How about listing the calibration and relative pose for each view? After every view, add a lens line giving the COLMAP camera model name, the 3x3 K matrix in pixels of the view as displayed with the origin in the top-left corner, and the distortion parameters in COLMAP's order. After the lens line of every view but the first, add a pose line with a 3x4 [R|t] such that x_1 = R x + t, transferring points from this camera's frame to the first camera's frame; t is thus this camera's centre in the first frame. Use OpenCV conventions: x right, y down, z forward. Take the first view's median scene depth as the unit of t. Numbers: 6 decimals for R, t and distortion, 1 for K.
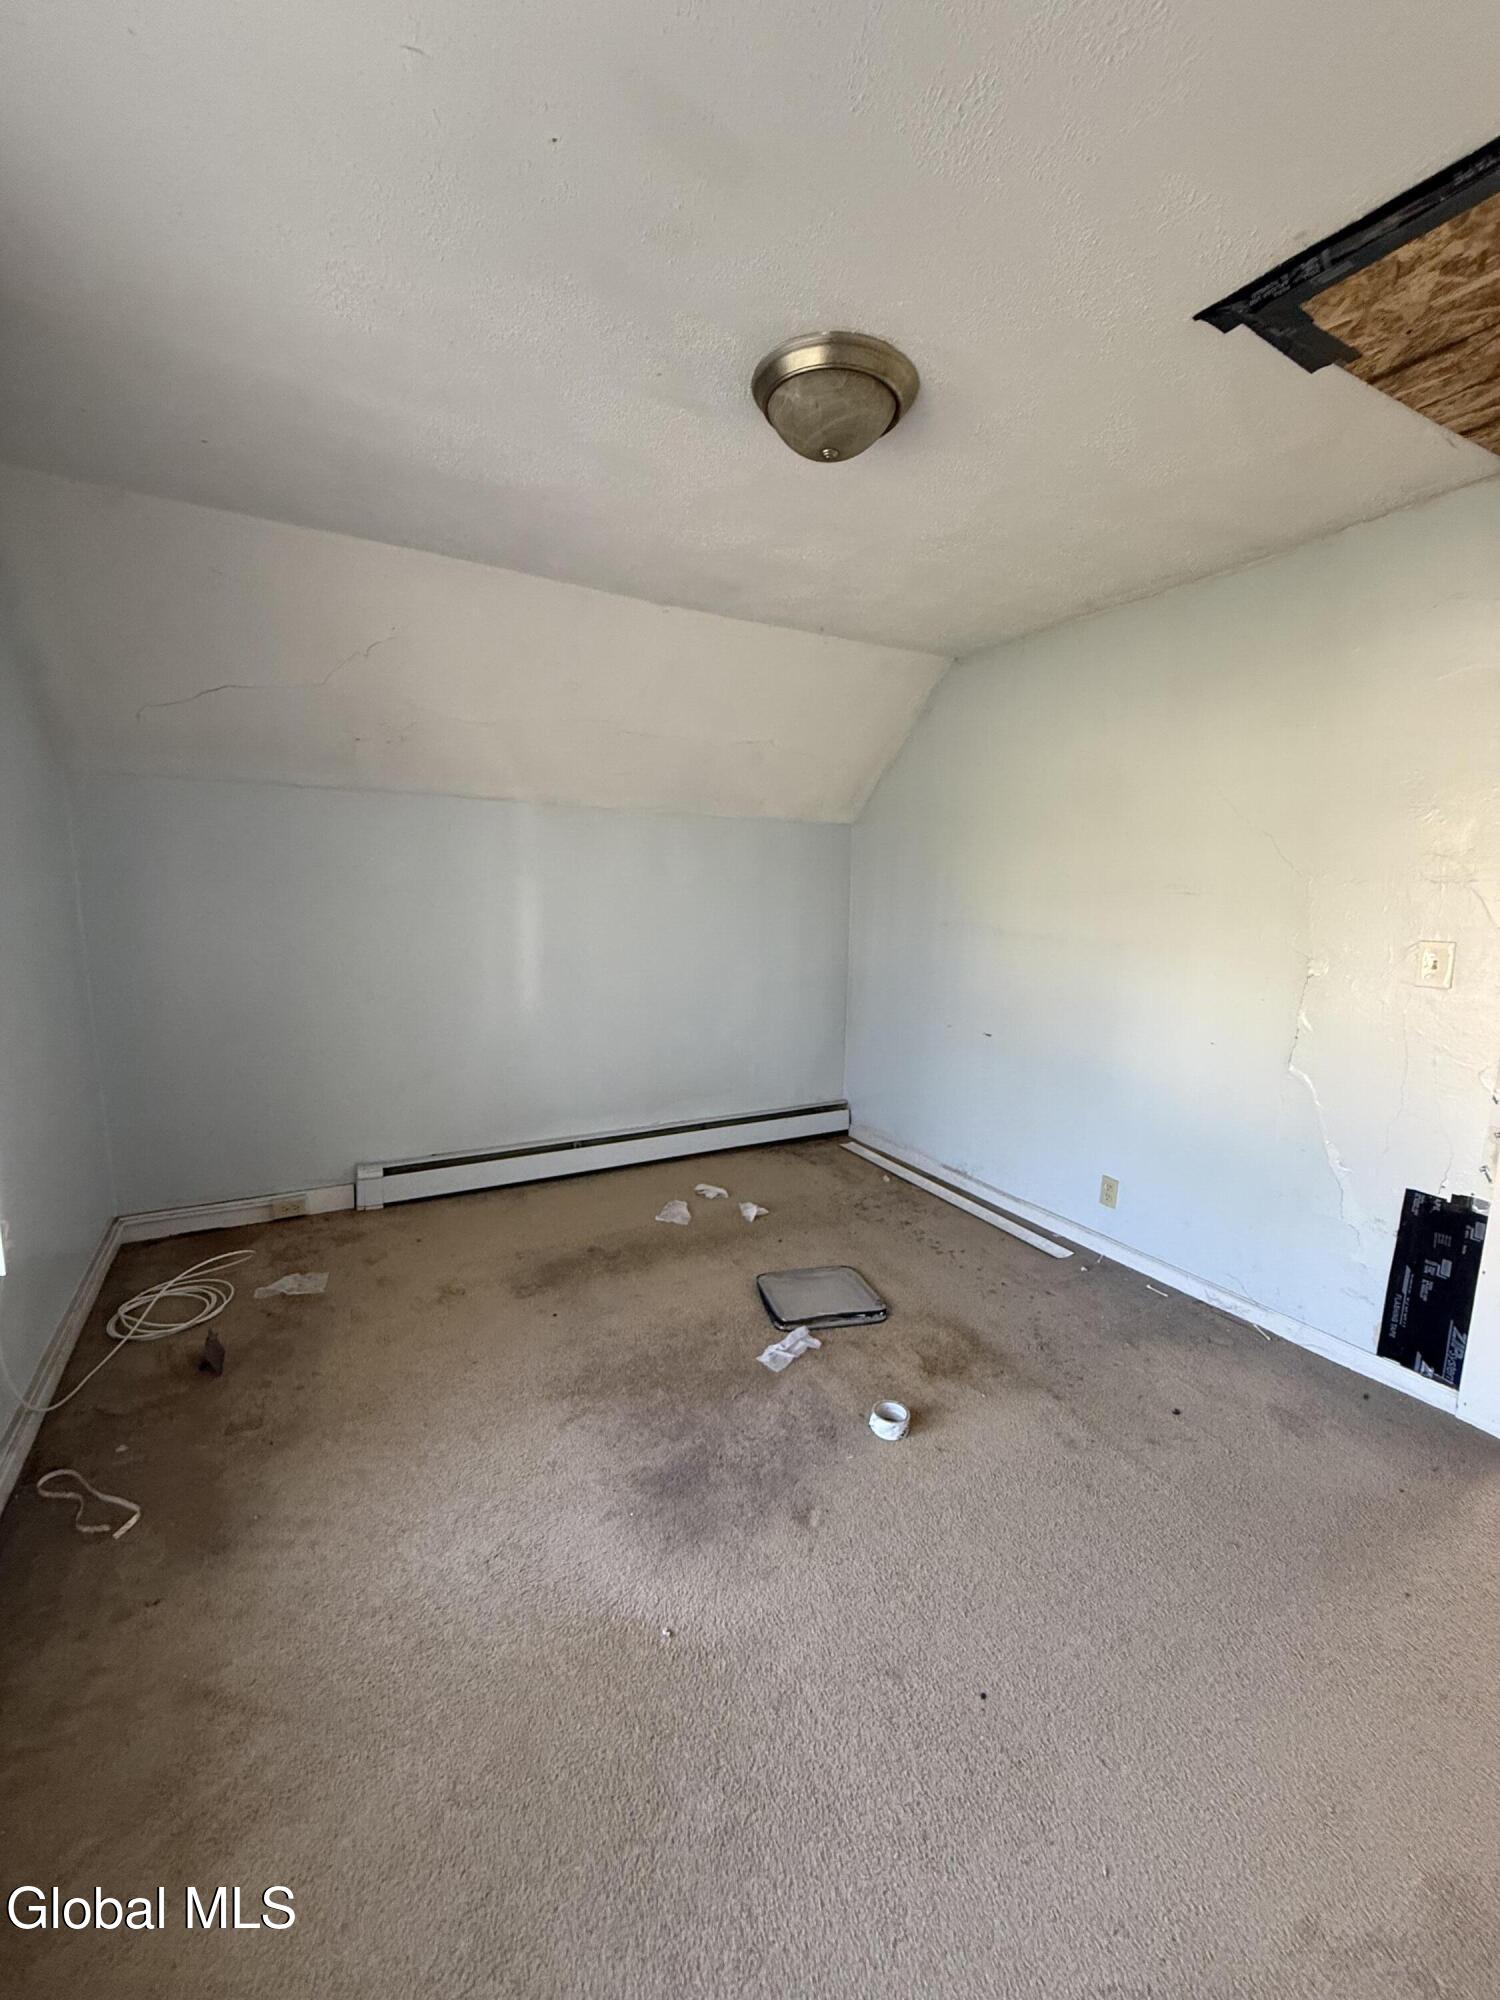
lens RADIAL K [[802.2, 0, 745.4], [0, 802.2, 999.4], [0, 0, 1]] dist [-0.000596, 0.000718]
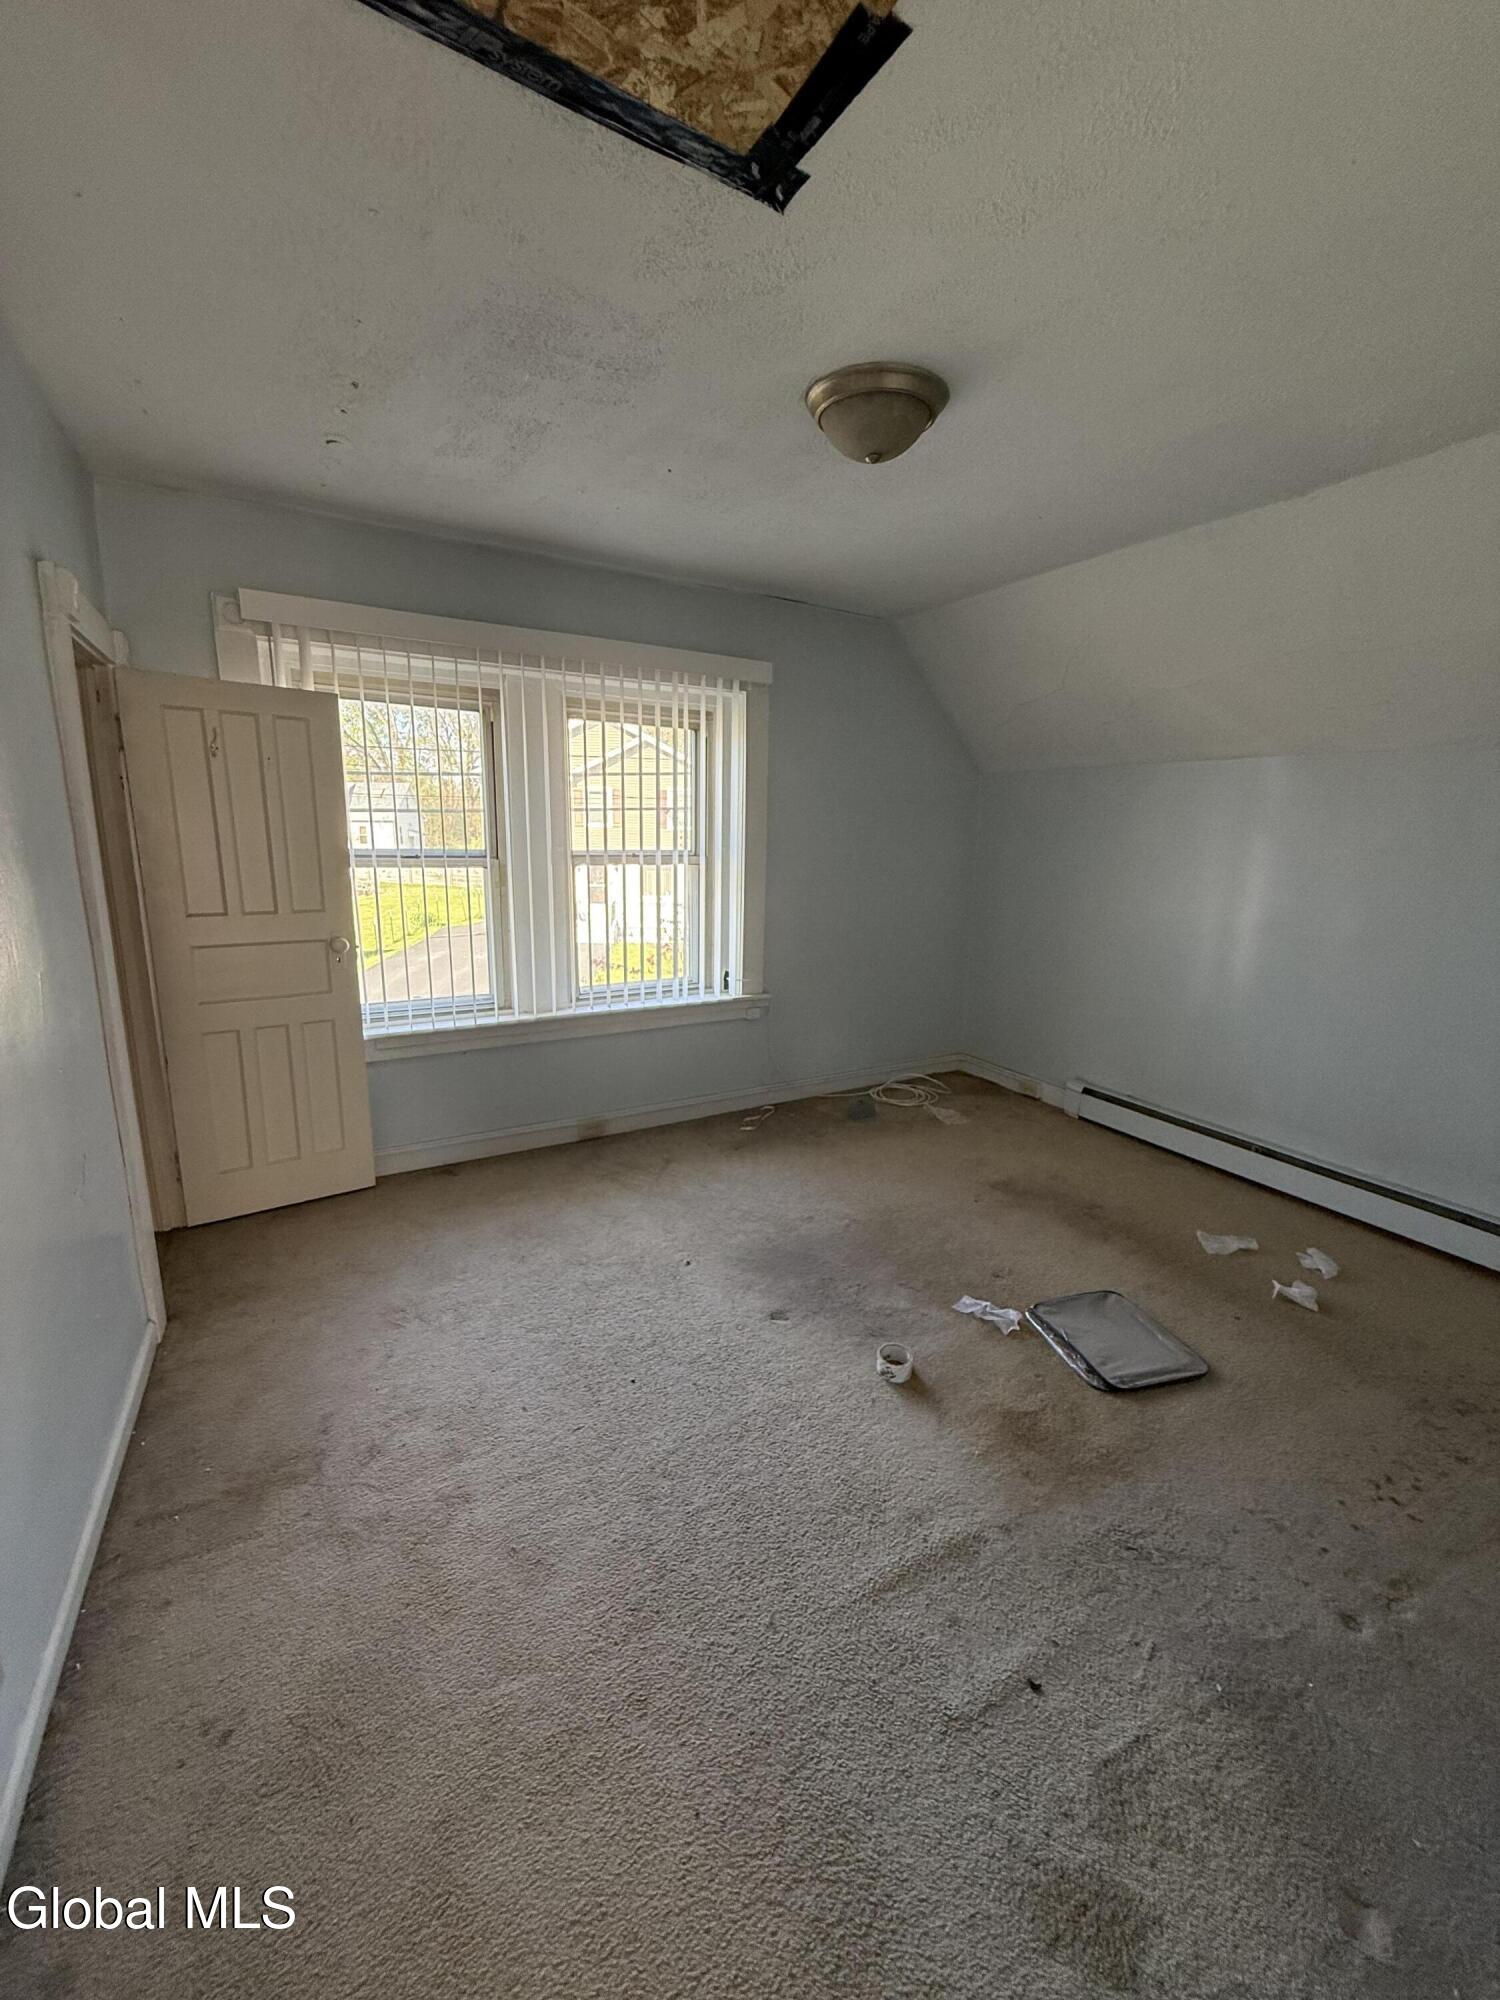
lens RADIAL K [[802.2, 0, 753.7], [0, 802.2, 1000.3], [0, 0, 1]] dist [-0.000596, 0.000718]
pose [[0.009433, 0.184377, -0.982810, 0.738118], [-0.169199, 0.968976, 0.180158, -0.048600], [0.985537, 0.164591, 0.040337, 0.478588]]
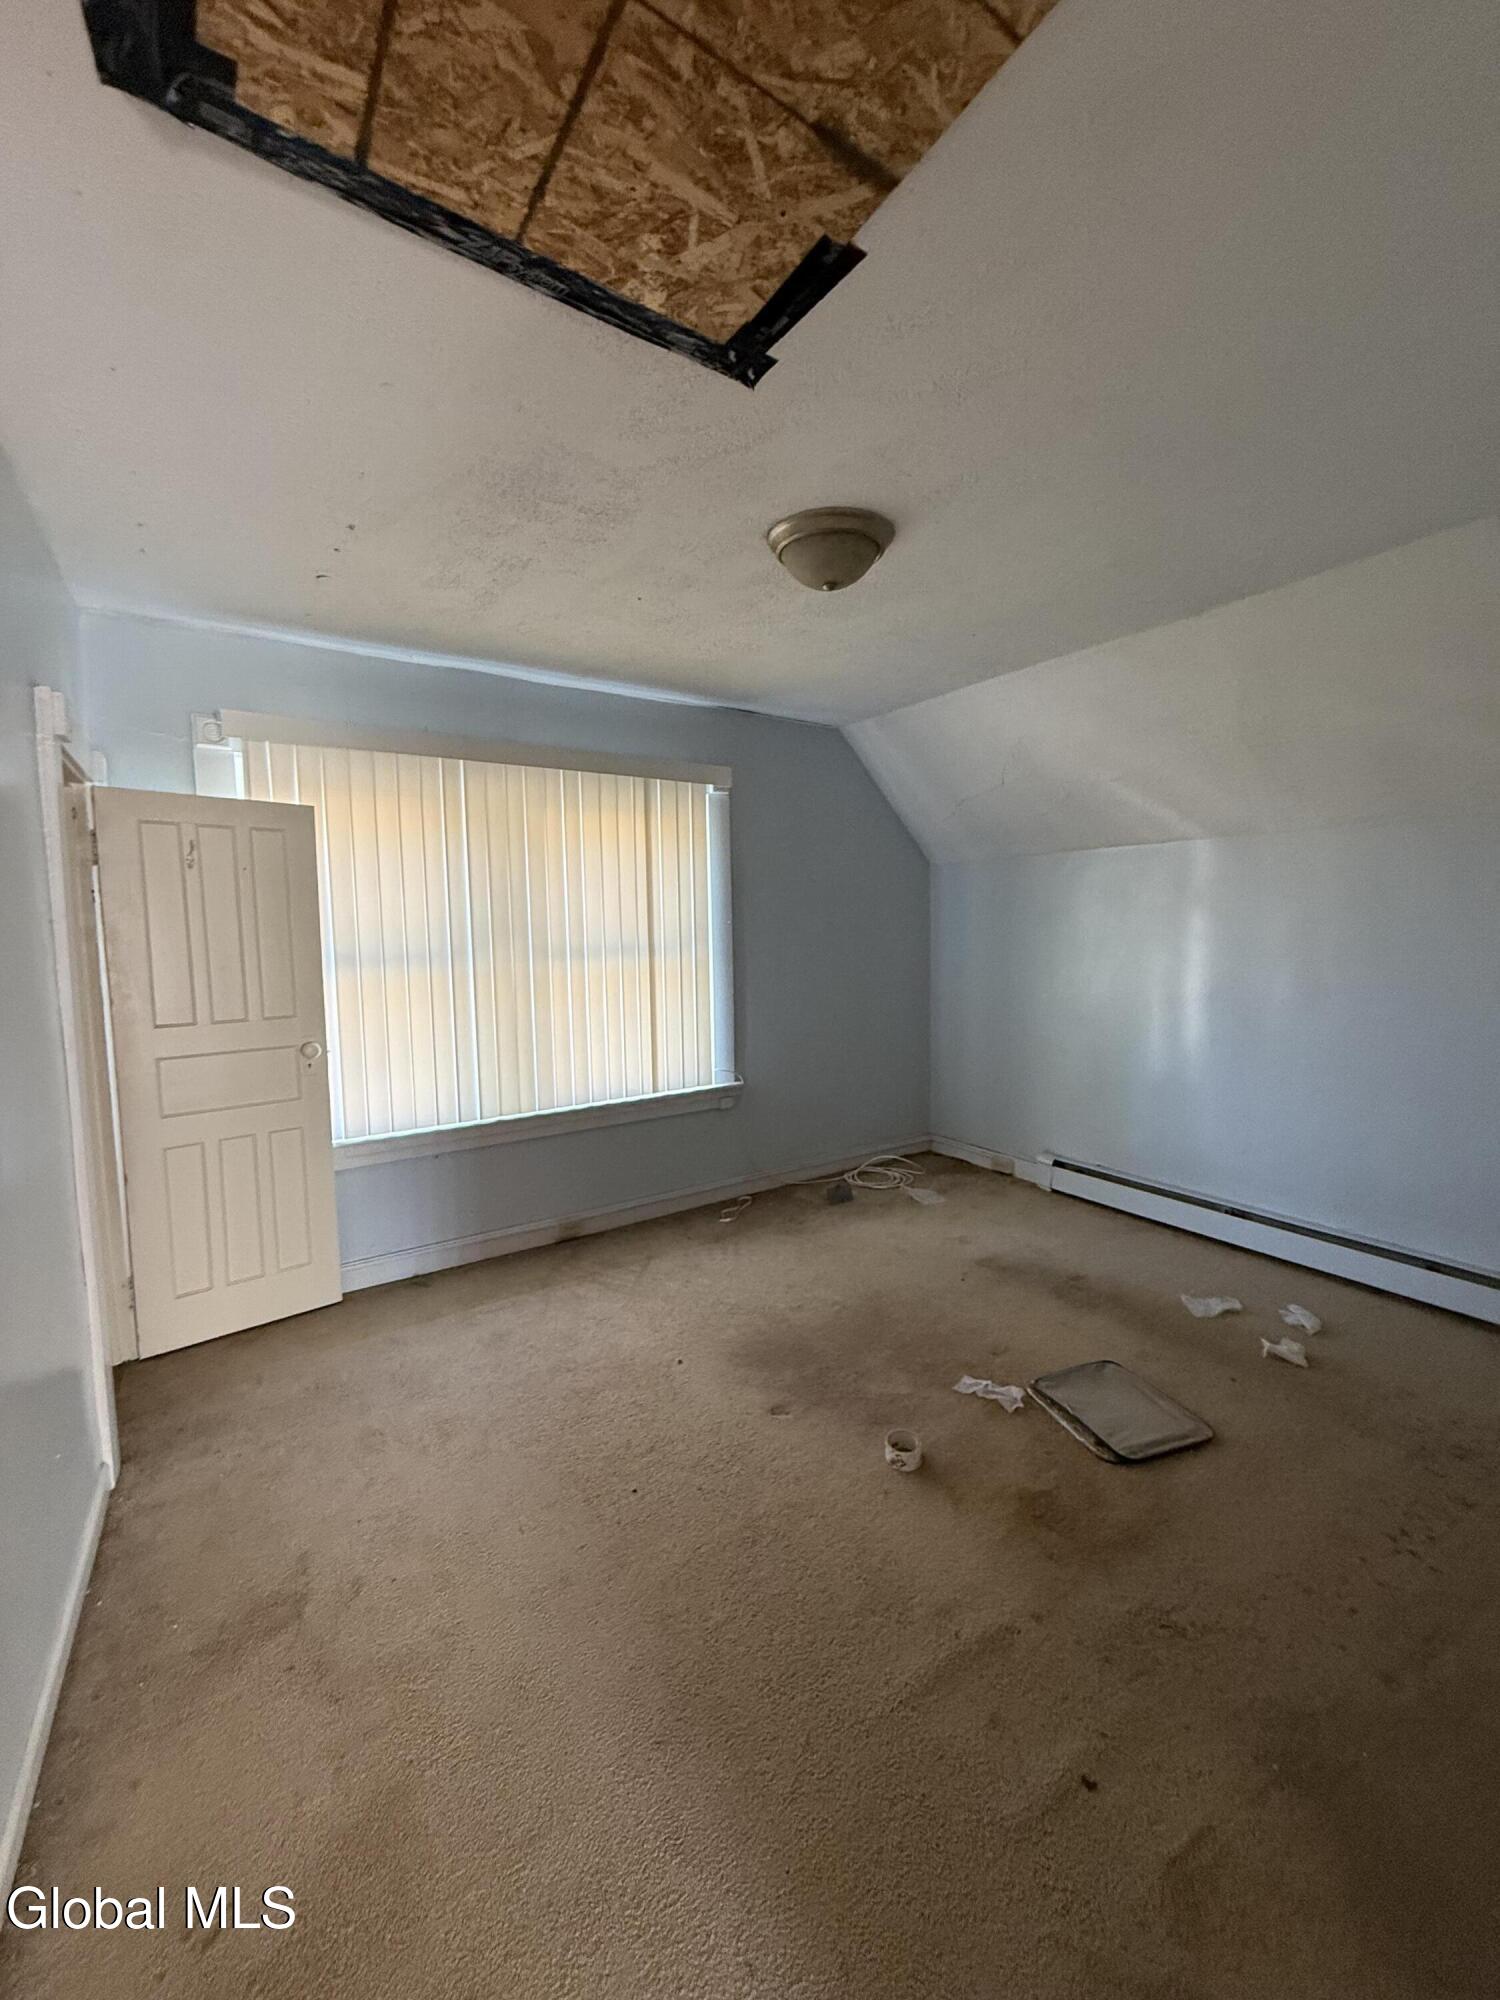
lens RADIAL K [[802.2, 0, 753.8], [0, 802.2, 999.5], [0, 0, 1]] dist [-0.000596, 0.000718]
pose [[0.074545, 0.065174, -0.995086, 0.754485], [-0.132423, 0.989672, 0.054899, -0.037213], [0.988386, 0.127680, 0.082406, 0.449371]]
